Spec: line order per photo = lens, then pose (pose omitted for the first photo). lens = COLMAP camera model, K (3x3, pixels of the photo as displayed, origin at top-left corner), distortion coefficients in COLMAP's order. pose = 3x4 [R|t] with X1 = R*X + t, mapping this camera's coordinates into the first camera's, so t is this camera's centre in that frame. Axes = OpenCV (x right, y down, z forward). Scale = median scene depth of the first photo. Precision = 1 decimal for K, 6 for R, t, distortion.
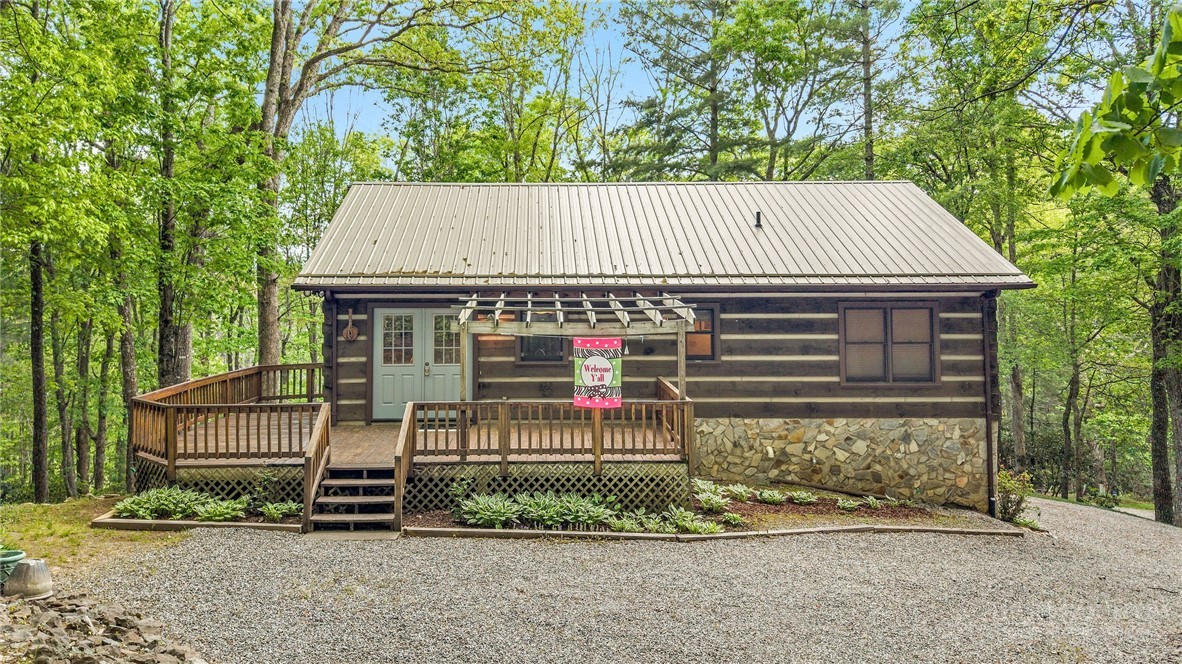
lens RADIAL K [[773.8, 0, 589.7], [0, 773.8, 326.7], [0, 0, 1]] dist [0.004765, -0.003540]
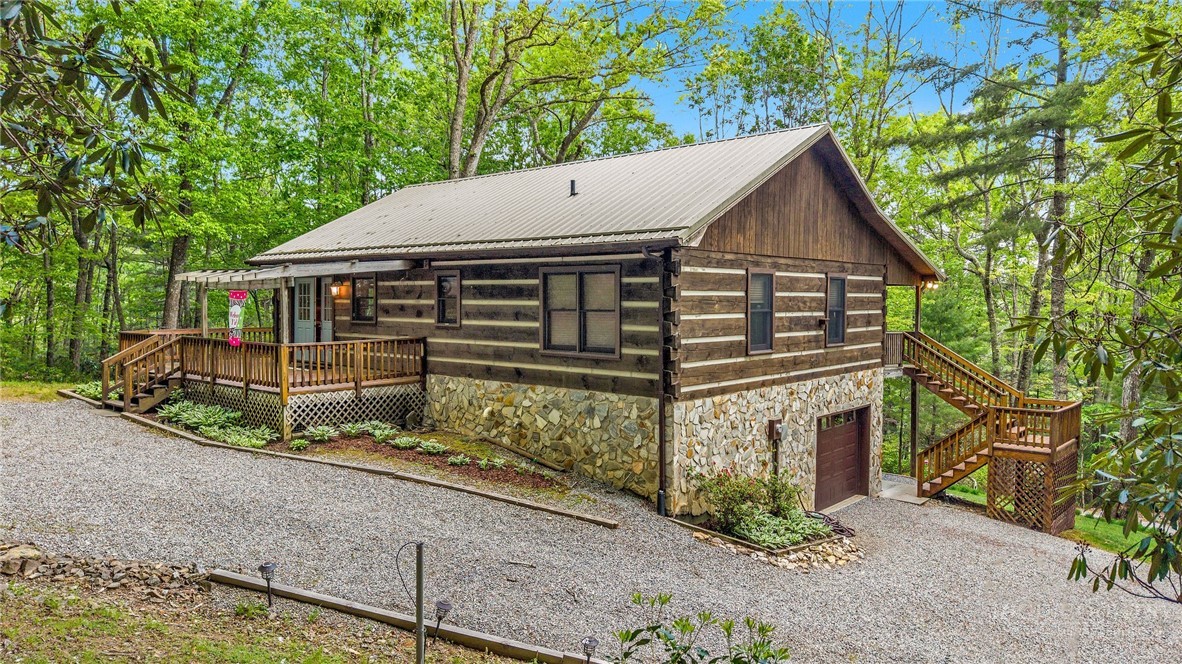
lens RADIAL K [[773.8, 0, 589.8], [0, 773.8, 332.2], [0, 0, 1]] dist [0.004765, -0.003540]
pose [[0.760716, 0.033113, -0.648239, 1.008977], [-0.005751, 0.999003, 0.044281, 0.006073], [0.649059, -0.029957, 0.760148, 0.292997]]
